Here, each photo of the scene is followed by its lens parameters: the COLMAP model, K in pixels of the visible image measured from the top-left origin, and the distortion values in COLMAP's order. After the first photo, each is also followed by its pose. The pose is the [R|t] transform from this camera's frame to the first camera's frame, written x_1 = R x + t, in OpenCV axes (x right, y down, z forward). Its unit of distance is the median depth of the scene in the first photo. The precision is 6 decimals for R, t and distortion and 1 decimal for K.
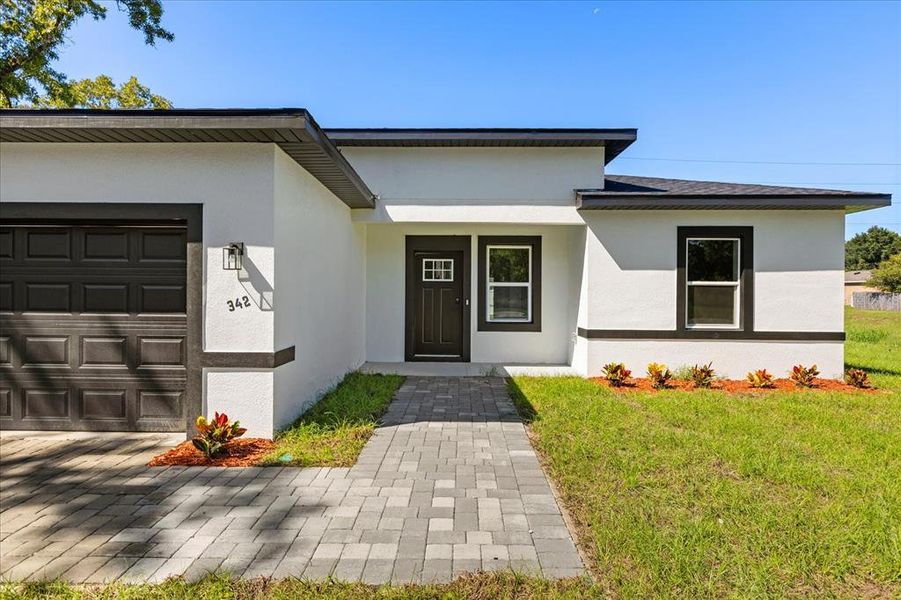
lens RADIAL K [[482.5, 0, 446.7], [0, 482.5, 296.0], [0, 0, 1]] dist [0.006516, 0.000792]
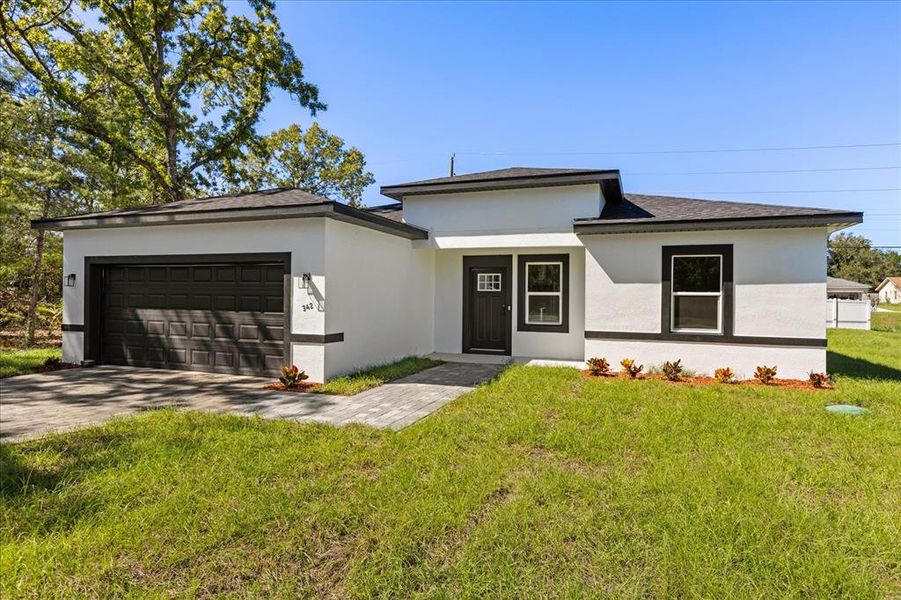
lens RADIAL K [[494.8, 0, 450.5], [0, 494.8, 300.0], [0, 0, 1]] dist [-0.003101, -0.000560]
pose [[0.945523, 0.005553, -0.325507, 0.380274], [-0.005809, 0.999983, 0.000185, -0.008309], [0.325503, 0.001716, 0.945540, -0.322768]]
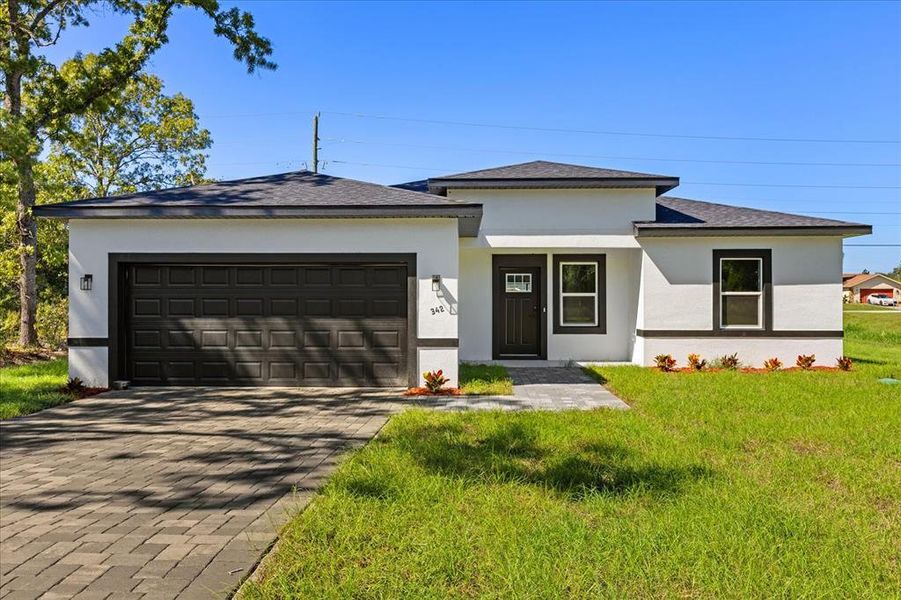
lens RADIAL K [[676.3, 0, 450.5], [0, 676.3, 300.0], [0, 0, 1]] dist [0.001165, 0.002409]
pose [[0.999834, -0.007321, -0.016714, -0.193366], [0.007229, 0.999958, -0.005548, -0.004465], [0.016754, 0.005426, 0.999845, -0.815727]]
